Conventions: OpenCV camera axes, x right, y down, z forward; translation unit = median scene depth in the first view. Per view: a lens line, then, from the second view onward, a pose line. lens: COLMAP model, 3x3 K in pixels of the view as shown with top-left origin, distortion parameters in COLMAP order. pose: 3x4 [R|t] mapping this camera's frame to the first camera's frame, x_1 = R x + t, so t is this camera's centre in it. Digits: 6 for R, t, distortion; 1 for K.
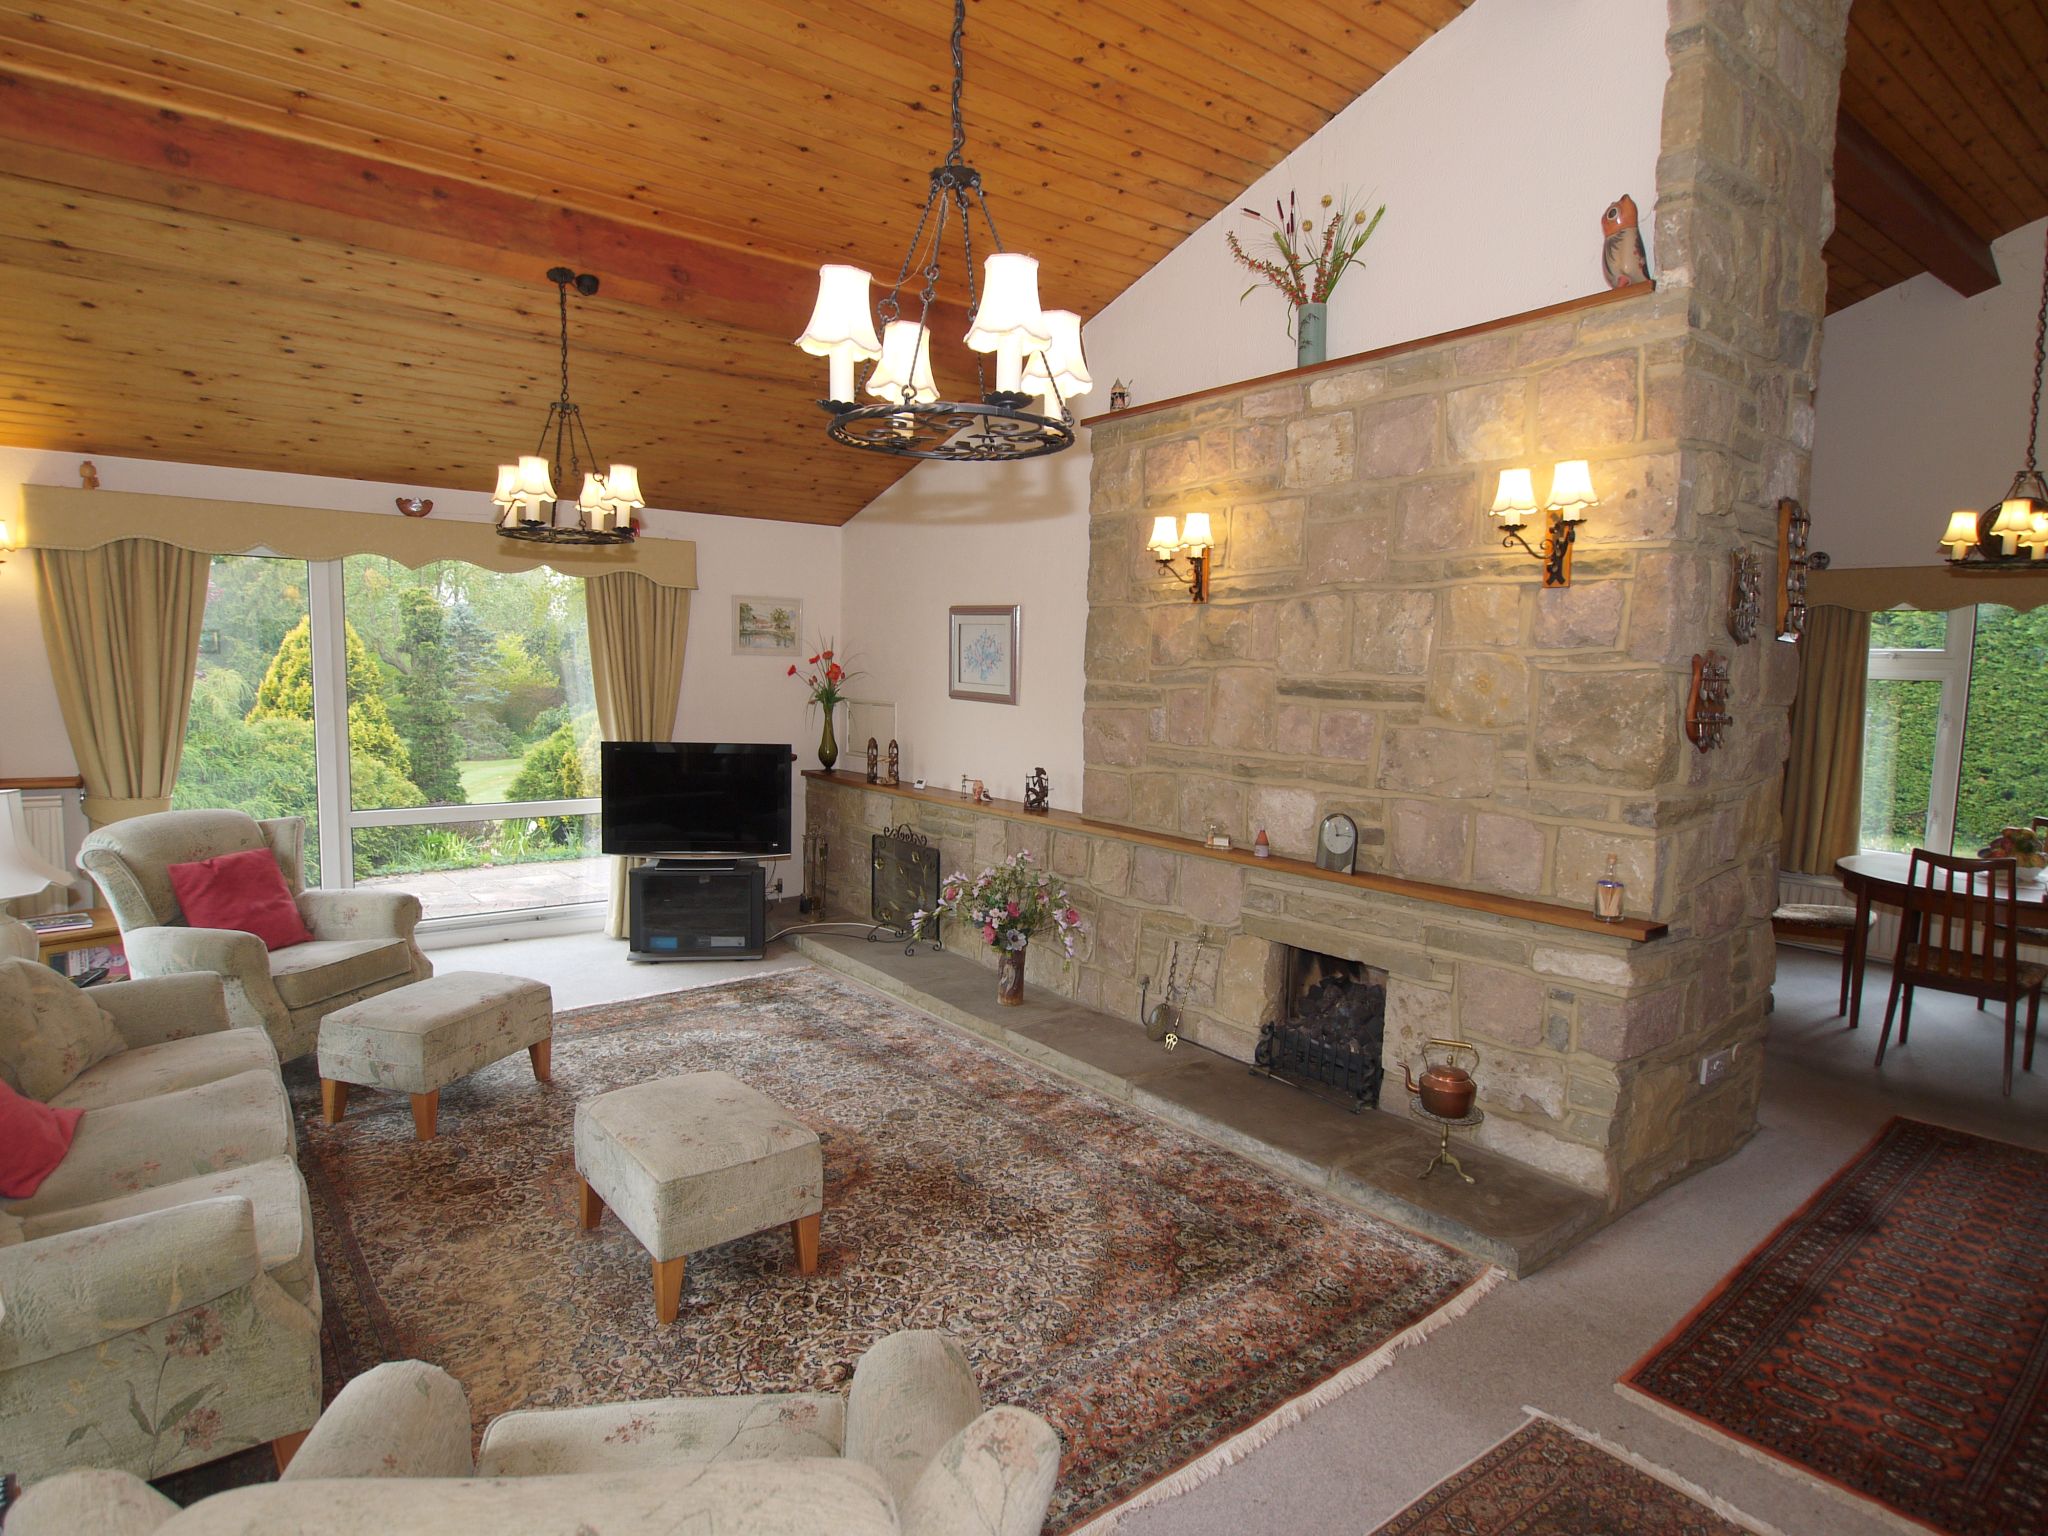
lens RADIAL K [[1091.3, 0, 1033.1], [0, 1091.3, 764.1], [0, 0, 1]] dist [-0.023389, -0.000494]
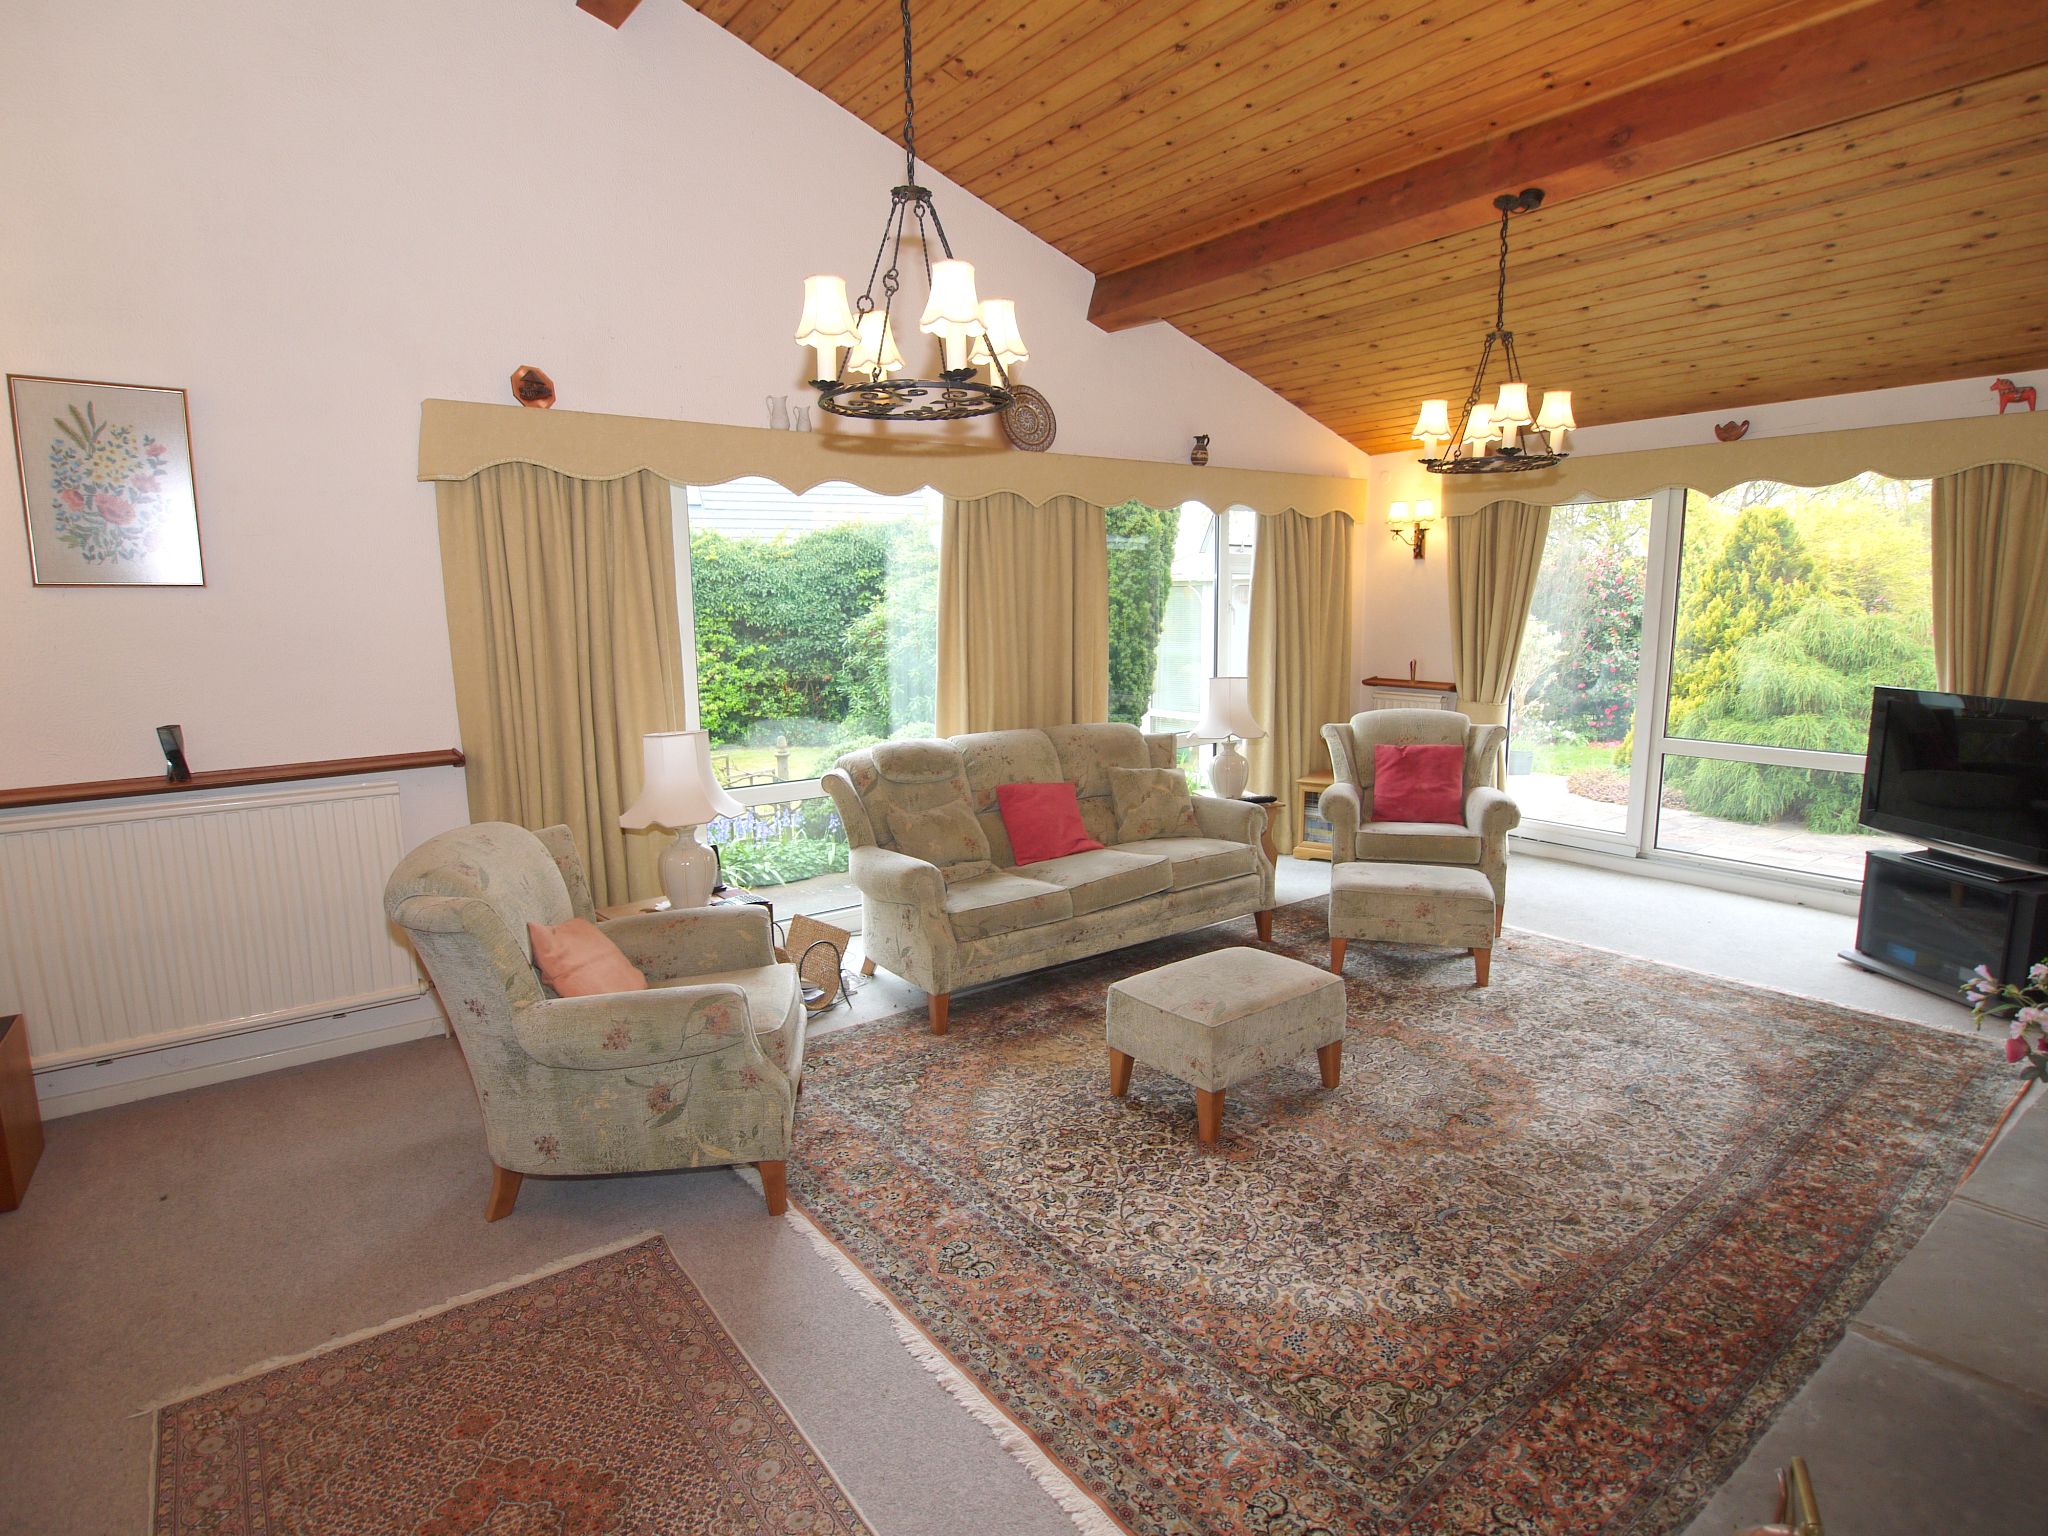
lens RADIAL K [[1091.3, 0, 1035.0], [0, 1091.3, 765.2], [0, 0, 1]] dist [-0.023389, -0.000494]
pose [[-0.006611, 0.130442, -0.991434, 0.604053], [-0.075995, 0.988523, 0.130566, -0.029681], [0.997086, 0.076207, 0.003378, 0.569385]]
